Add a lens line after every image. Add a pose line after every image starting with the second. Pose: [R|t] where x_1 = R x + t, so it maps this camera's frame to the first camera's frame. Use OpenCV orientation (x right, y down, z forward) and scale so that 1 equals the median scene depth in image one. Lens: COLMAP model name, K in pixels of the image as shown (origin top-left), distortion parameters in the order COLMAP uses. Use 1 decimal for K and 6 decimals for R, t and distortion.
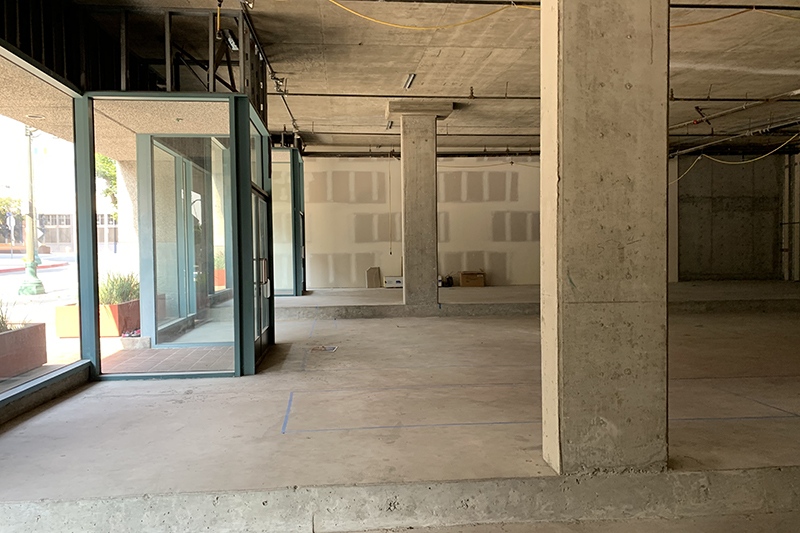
lens RADIAL K [[601.3, 0, 391.0], [0, 601.3, 269.7], [0, 0, 1]] dist [0.034347, -0.055301]
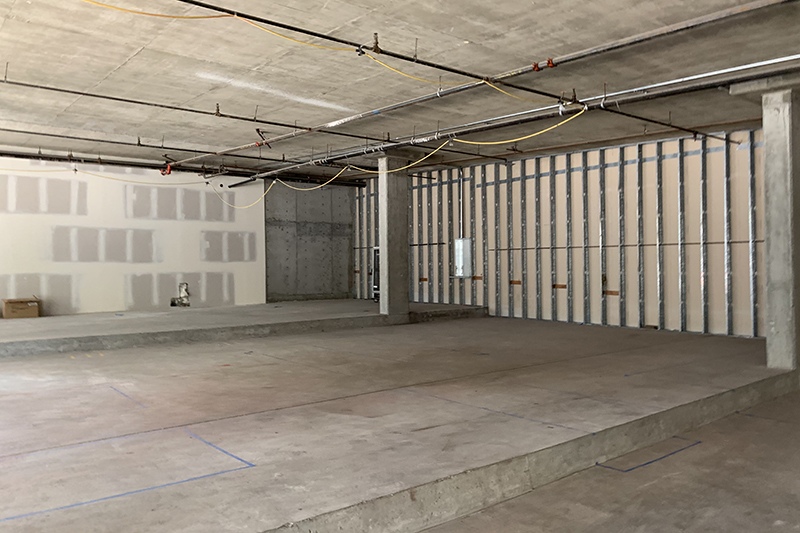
lens RADIAL K [[601.3, 0, 410.1], [0, 601.3, 264.3], [0, 0, 1]] dist [0.034347, -0.055301]
pose [[0.817336, 0.005406, 0.576136, 0.143686], [0.018929, 0.999164, -0.036228, -0.006509], [-0.575850, 0.040516, 0.816551, 0.052969]]
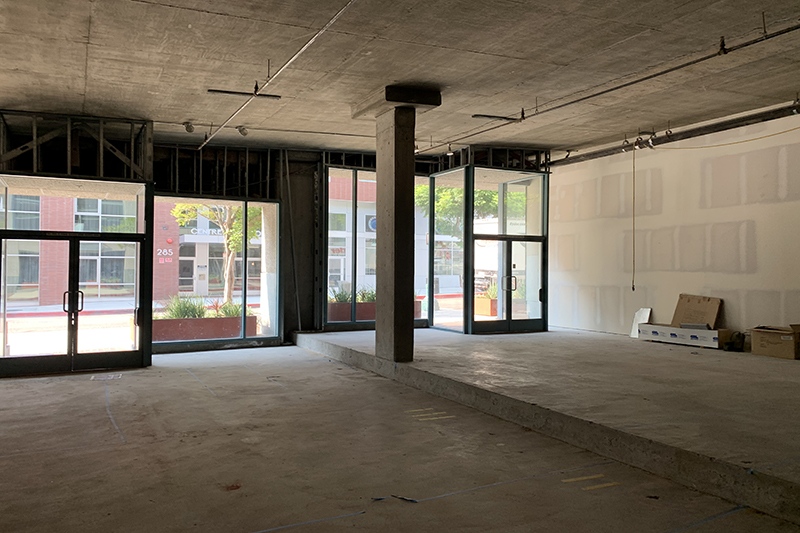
lens RADIAL K [[601.3, 0, 402.2], [0, 601.3, 266.2], [0, 0, 1]] dist [0.034347, -0.055301]
pose [[0.416032, 0.014193, -0.909239, 0.753175], [-0.040354, 0.999181, -0.002867, -0.059251], [0.908454, 0.037884, 0.416264, 0.703384]]
